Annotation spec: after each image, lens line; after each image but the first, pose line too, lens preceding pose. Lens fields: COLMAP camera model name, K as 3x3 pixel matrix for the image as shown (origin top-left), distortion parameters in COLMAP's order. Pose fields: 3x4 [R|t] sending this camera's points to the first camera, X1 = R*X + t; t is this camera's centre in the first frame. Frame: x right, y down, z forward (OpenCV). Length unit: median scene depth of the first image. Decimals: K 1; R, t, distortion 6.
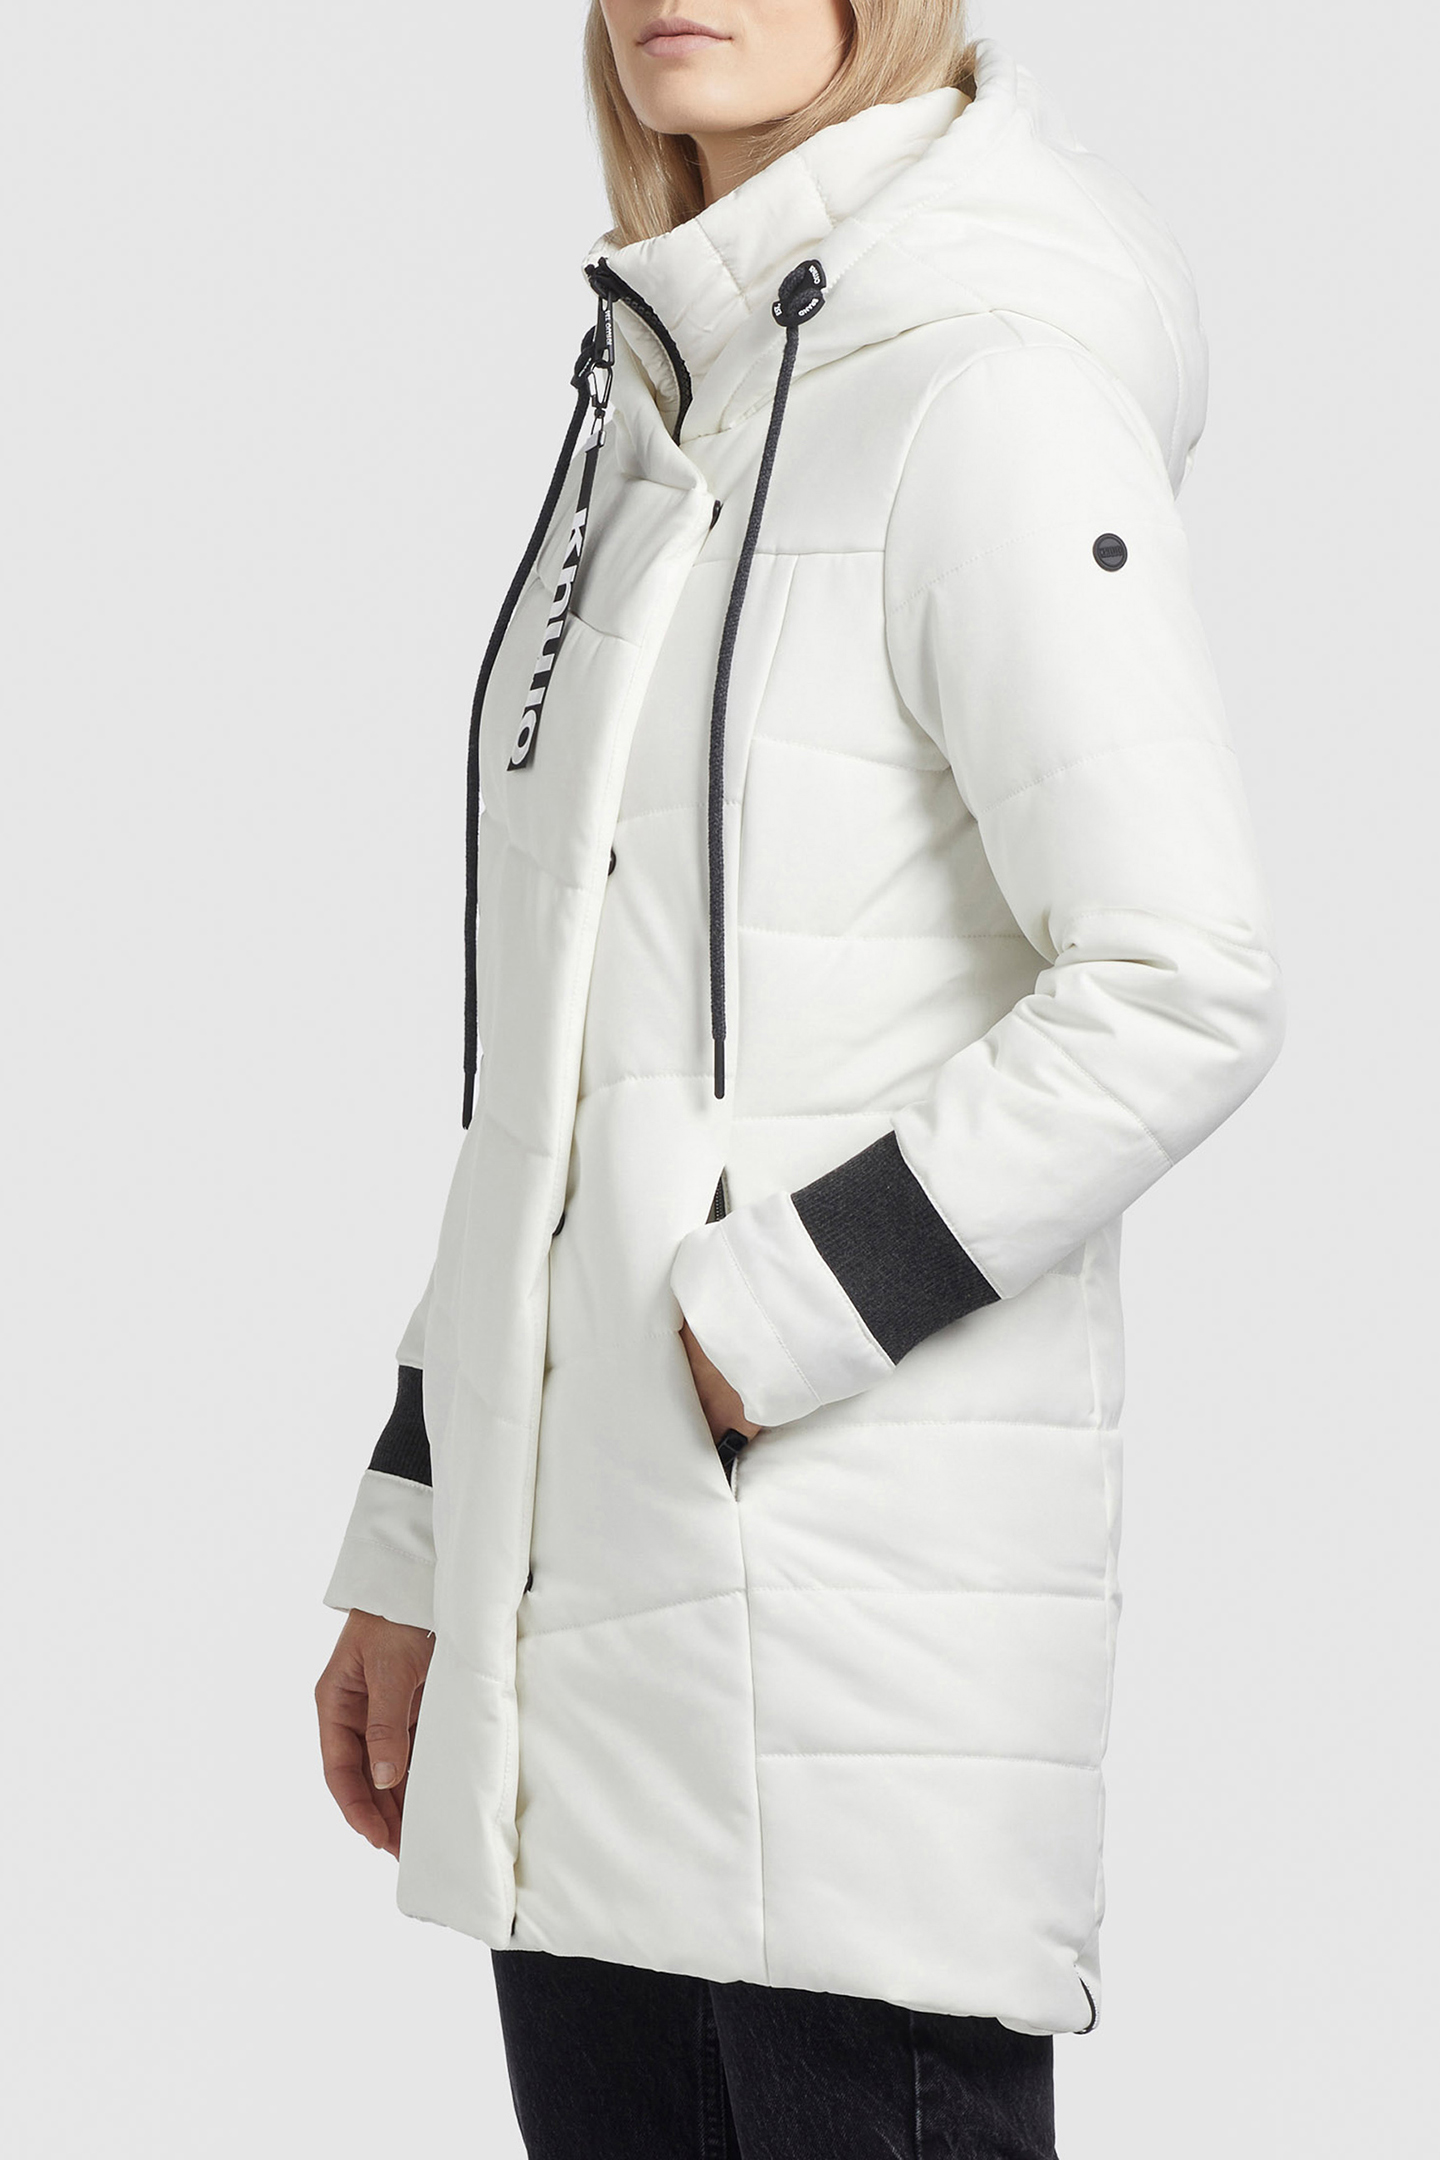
lens RADIAL K [[5340.9, 0, 720.0], [0, 5340.9, 1080.0], [0, 0, 1]] dist [-0.354714, 11.029308]
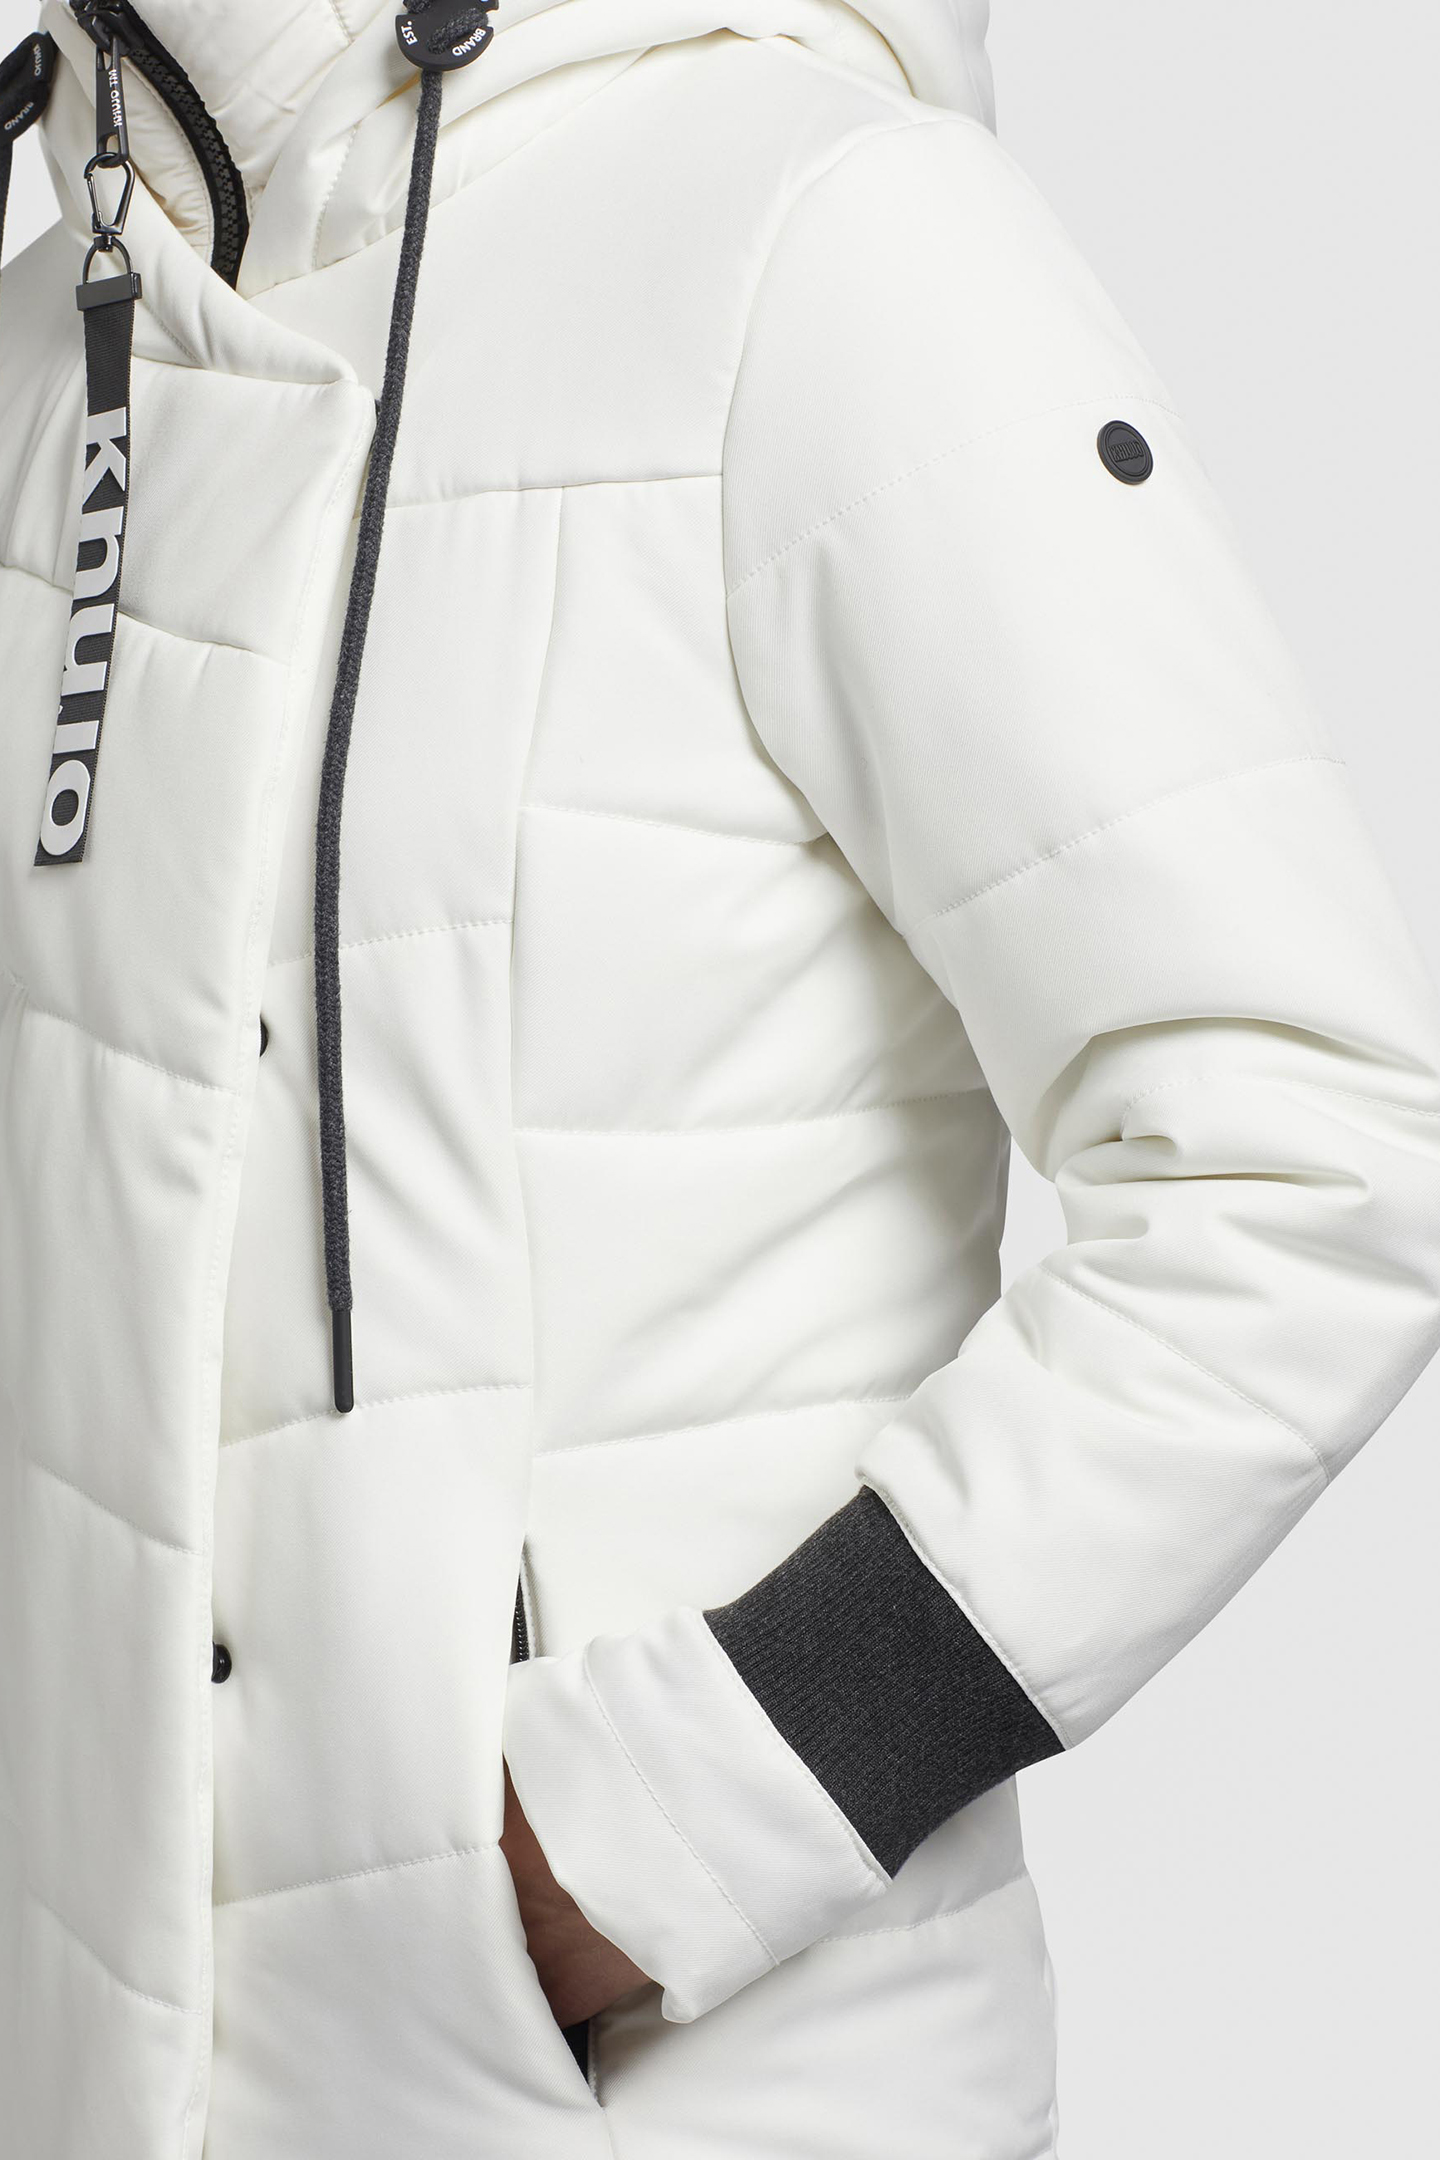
lens RADIAL K [[5340.9, 0, 720.0], [0, 5340.9, 1080.0], [0, 0, 1]] dist [-0.354714, 11.029308]
pose [[0.983652, -0.087669, 0.157302, -0.068768], [0.080966, 0.995534, 0.048538, -0.062907], [-0.160855, -0.035008, 0.986357, 0.431239]]
